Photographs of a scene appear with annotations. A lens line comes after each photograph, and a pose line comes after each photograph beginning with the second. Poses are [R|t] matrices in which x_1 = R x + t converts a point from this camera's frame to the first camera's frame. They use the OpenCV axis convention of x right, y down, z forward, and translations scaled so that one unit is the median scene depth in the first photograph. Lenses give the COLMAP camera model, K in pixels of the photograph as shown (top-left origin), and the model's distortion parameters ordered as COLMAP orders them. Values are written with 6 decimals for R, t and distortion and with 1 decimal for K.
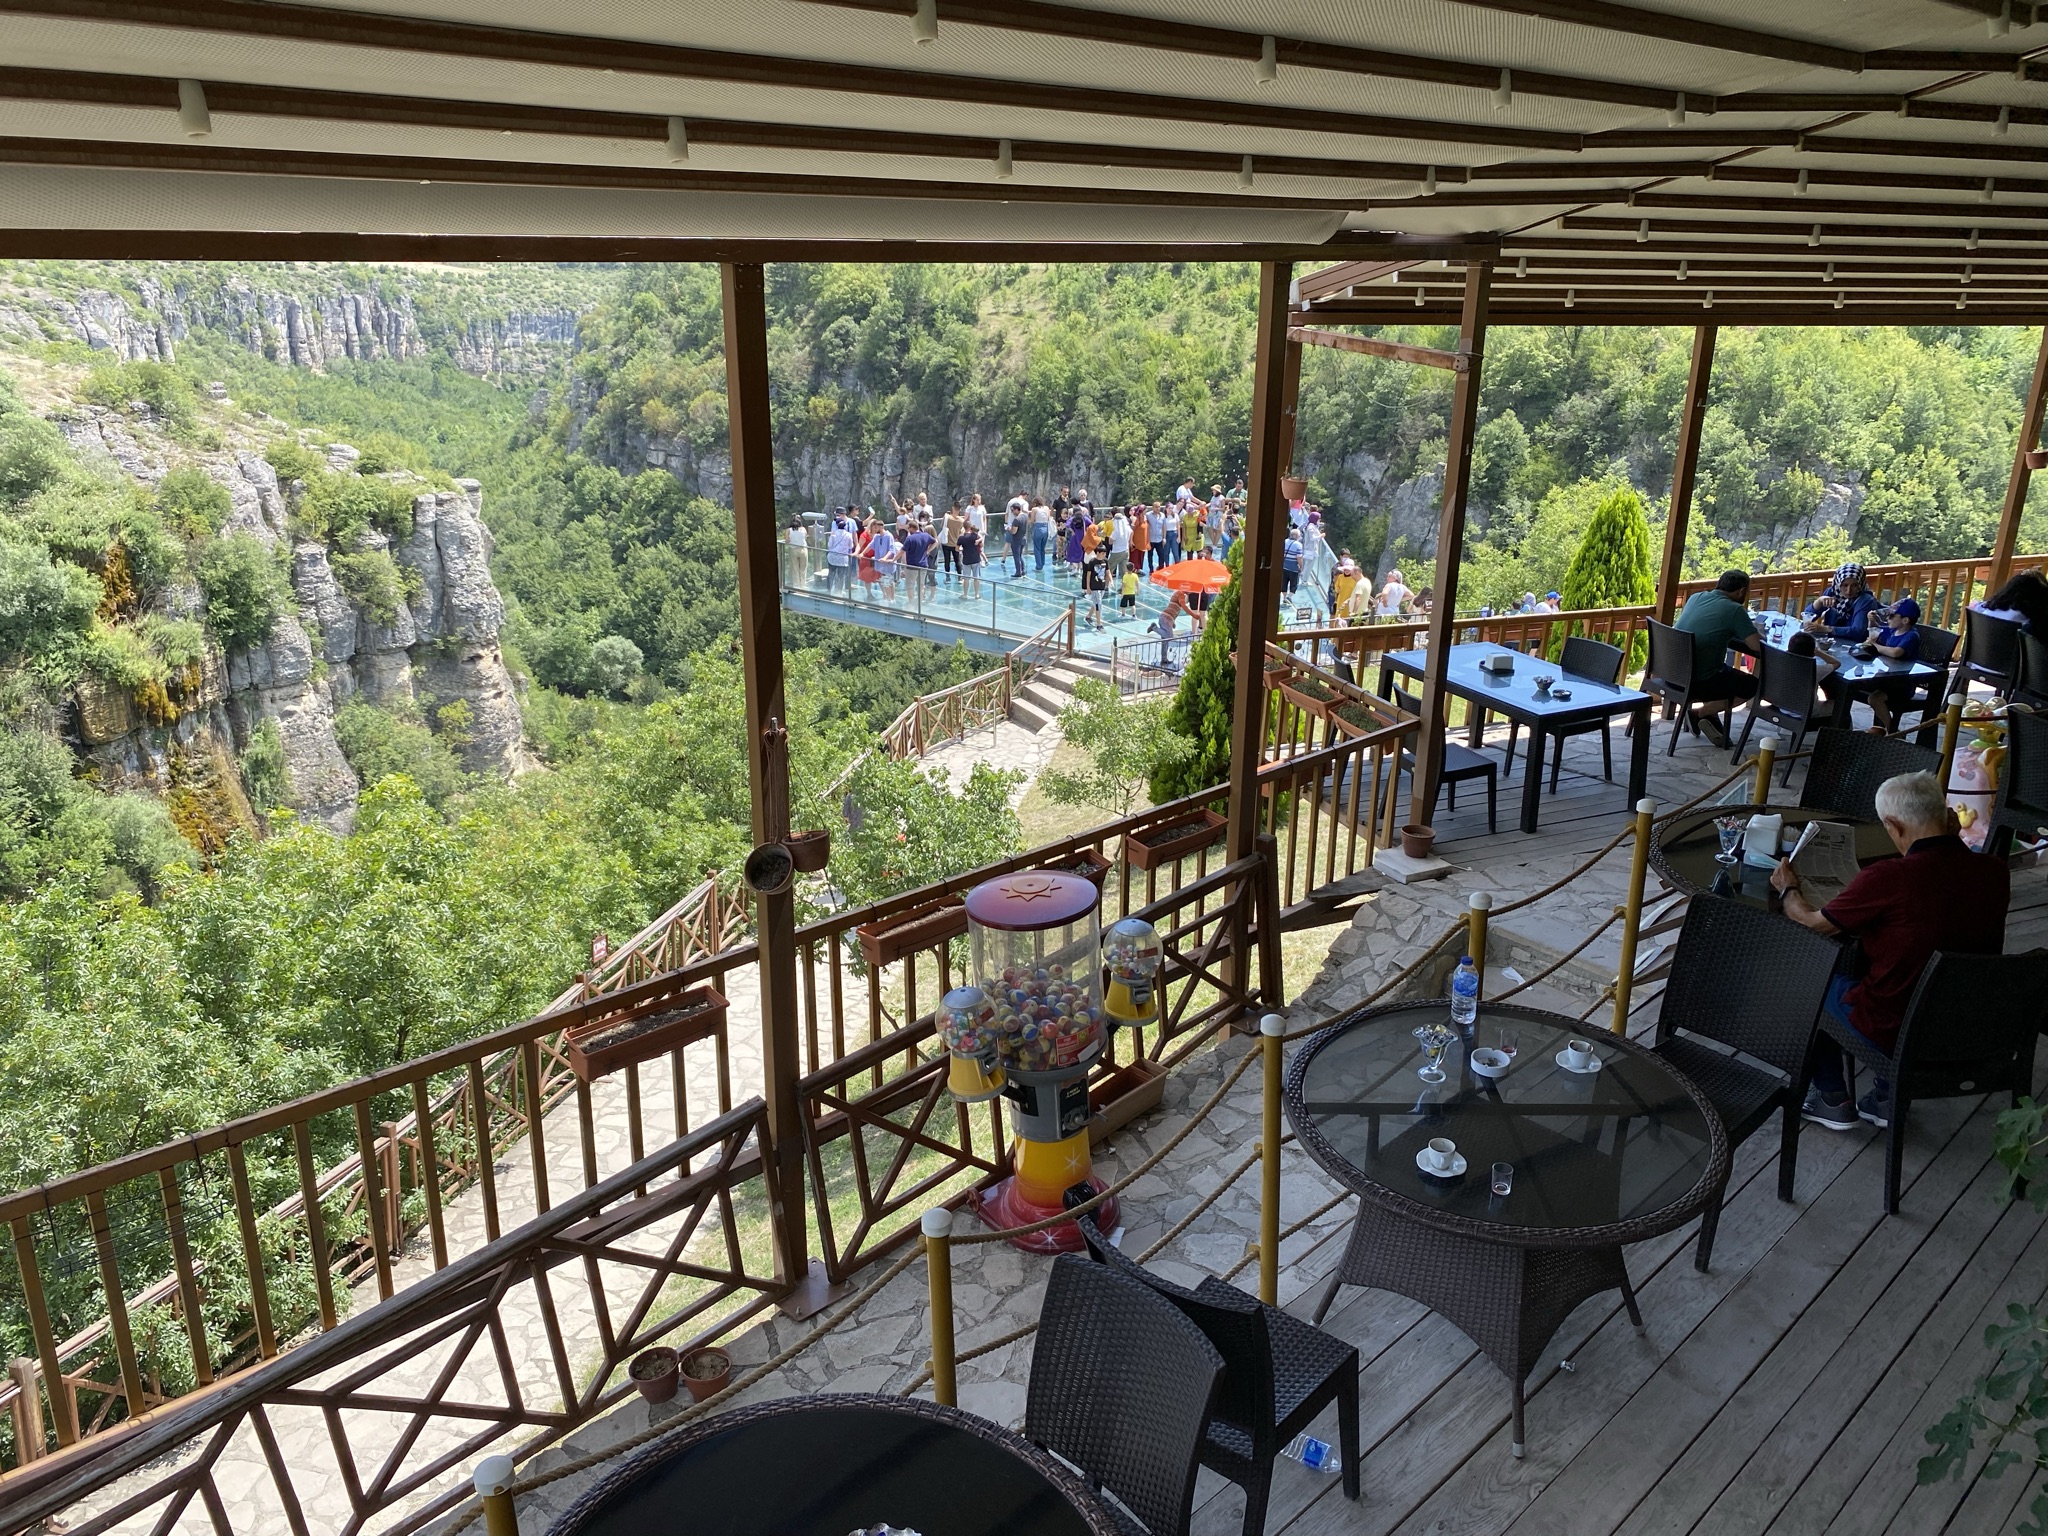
lens RADIAL K [[1583.0, 0, 1035.0], [0, 1583.0, 799.1], [0, 0, 1]] dist [0.037365, -0.039012]
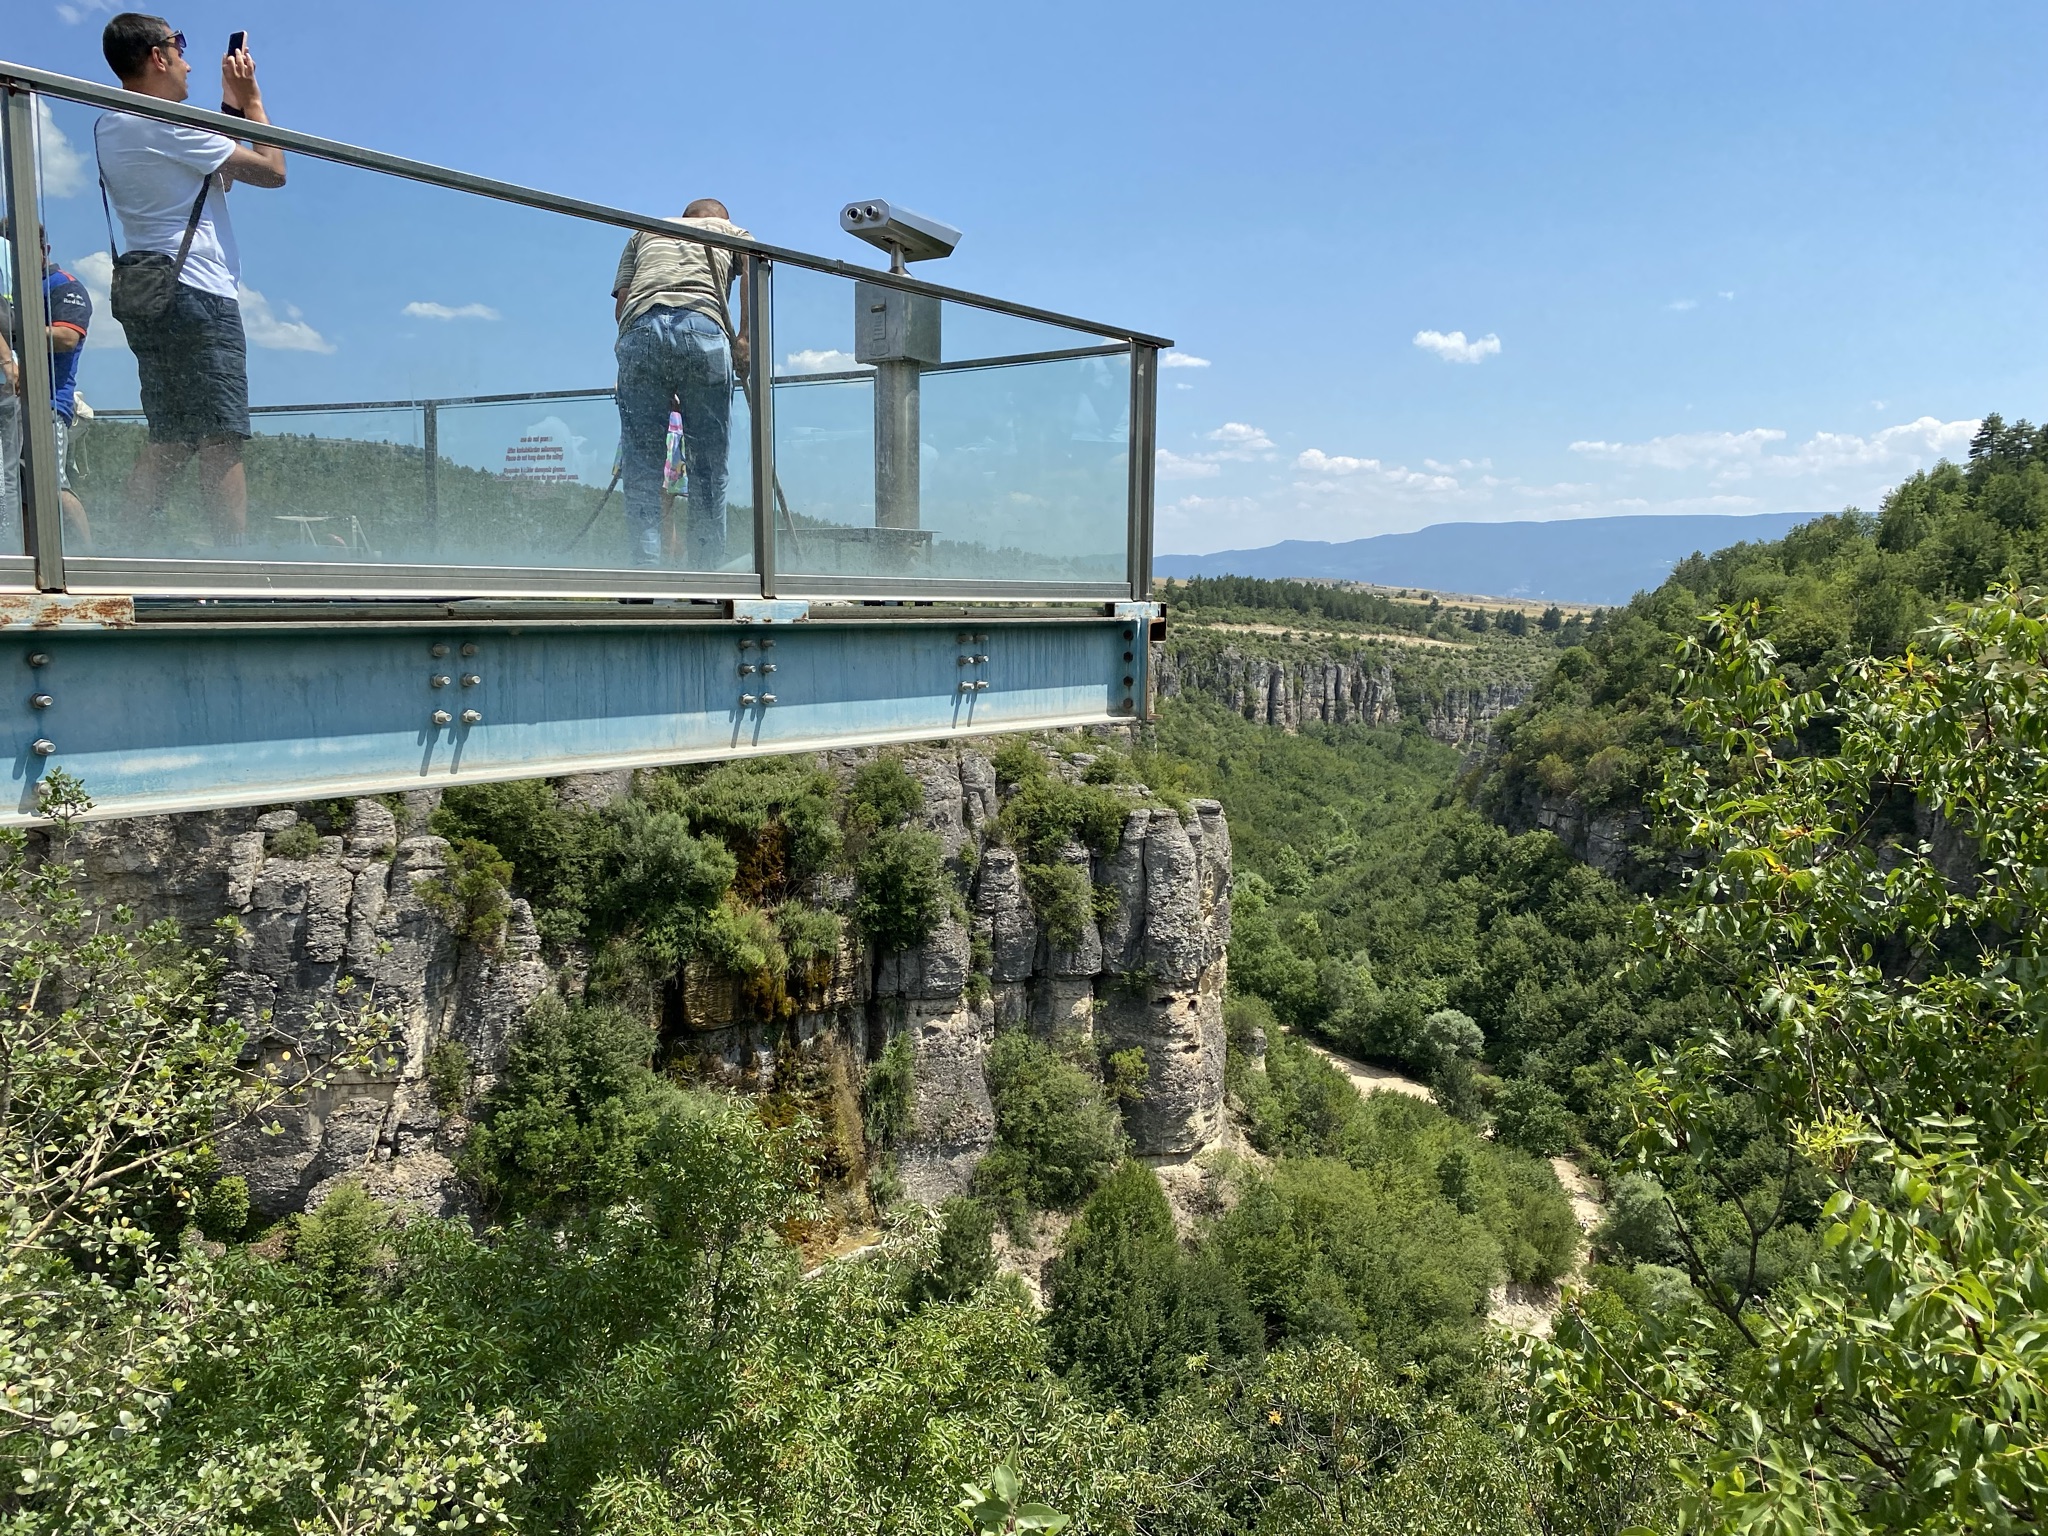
lens RADIAL K [[1583.0, 0, 1024.1], [0, 1583.0, 757.6], [0, 0, 1]] dist [0.037365, -0.039012]
pose [[0.808796, 0.042933, -0.586520, 0.076424], [-0.194146, 0.960909, -0.197385, -0.031520], [0.555118, 0.273515, 0.785515, 0.257892]]
